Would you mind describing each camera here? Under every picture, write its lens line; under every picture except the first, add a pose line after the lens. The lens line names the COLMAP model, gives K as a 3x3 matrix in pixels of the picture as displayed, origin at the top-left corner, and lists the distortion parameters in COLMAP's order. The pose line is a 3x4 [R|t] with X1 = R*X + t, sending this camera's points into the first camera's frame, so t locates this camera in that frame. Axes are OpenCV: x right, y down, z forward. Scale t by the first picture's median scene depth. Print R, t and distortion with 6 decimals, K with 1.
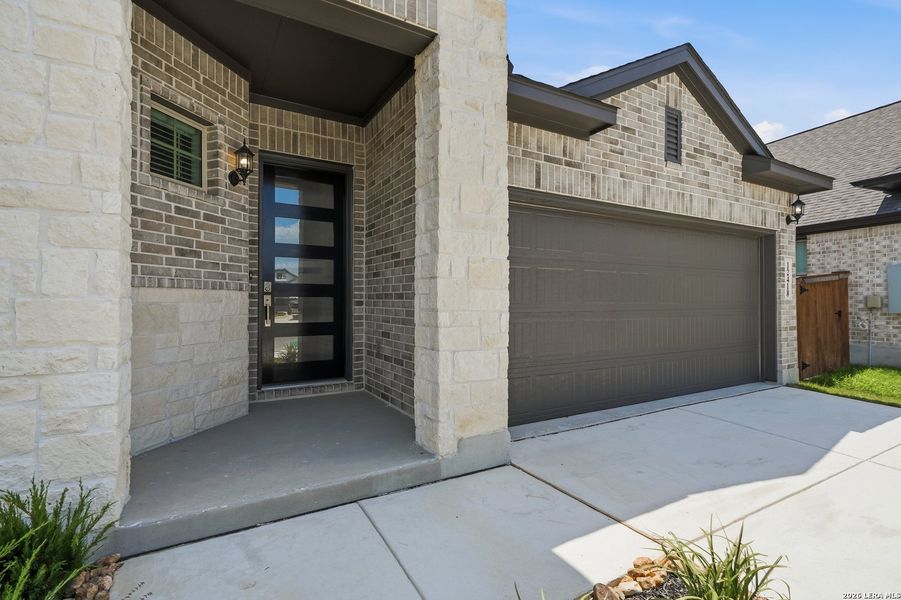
lens RADIAL K [[400.8, 0, 451.3], [0, 400.8, 296.4], [0, 0, 1]] dist [-0.006746, -0.001144]
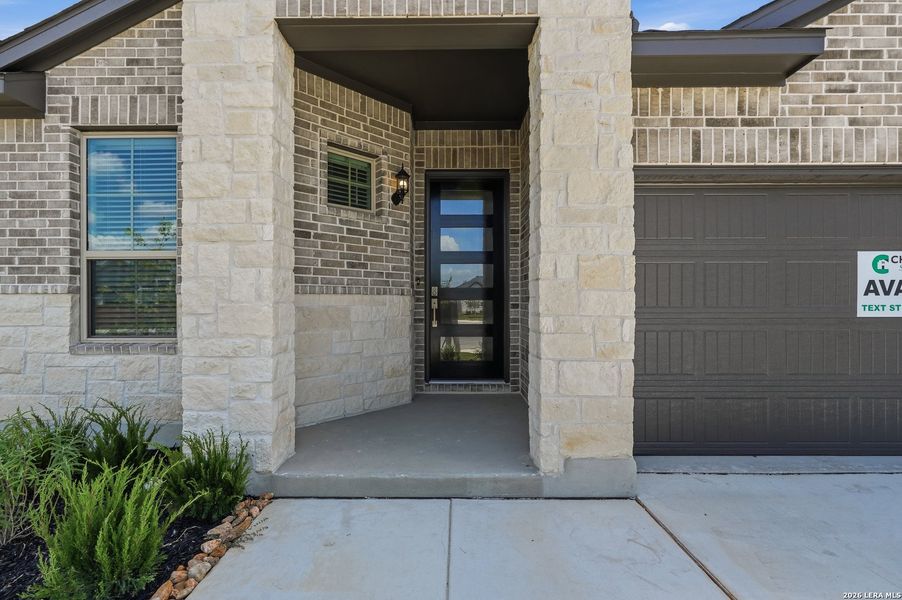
lens RADIAL K [[401.2, 0, 455.1], [0, 401.2, 299.5], [0, 0, 1]] dist [-0.006746, -0.001144]
pose [[0.868601, -0.006622, -0.495468, 0.219965], [0.008288, 0.999965, 0.001165, -0.002737], [0.495443, -0.005118, 0.868625, 0.080828]]
